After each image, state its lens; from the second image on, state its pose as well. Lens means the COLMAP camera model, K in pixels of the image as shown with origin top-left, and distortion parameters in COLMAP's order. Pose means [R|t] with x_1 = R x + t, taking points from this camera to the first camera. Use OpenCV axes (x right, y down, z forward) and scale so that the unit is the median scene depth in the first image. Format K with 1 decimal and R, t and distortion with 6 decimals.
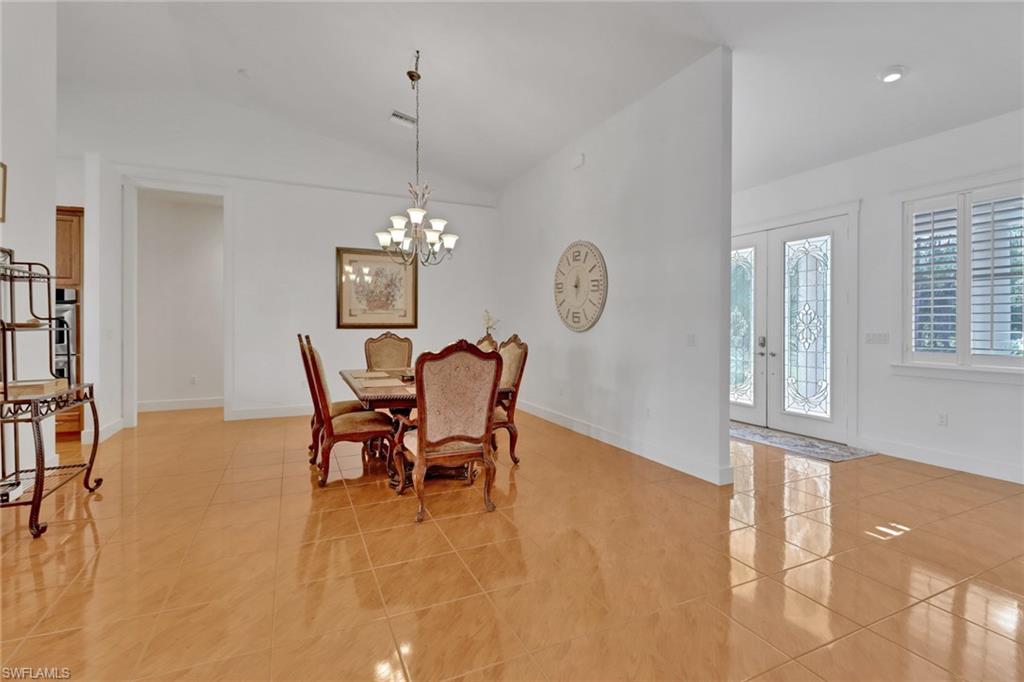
lens RADIAL K [[477.5, 0, 507.7], [0, 477.5, 335.8], [0, 0, 1]] dist [0.001176, -0.000384]
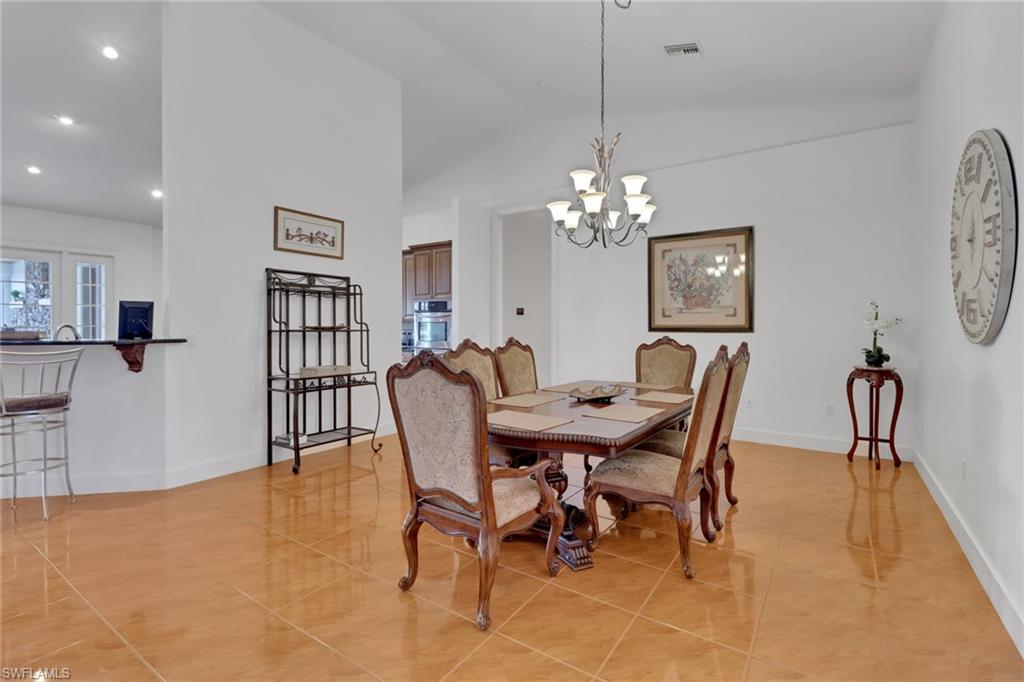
lens RADIAL K [[472.6, 0, 512.7], [0, 472.6, 331.0], [0, 0, 1]] dist [-0.001395, -0.004473]
pose [[0.512891, 0.007542, -0.858420, 0.354202], [-0.019445, 0.999807, -0.002834, -0.012704], [0.858233, 0.018145, 0.512939, 0.496058]]
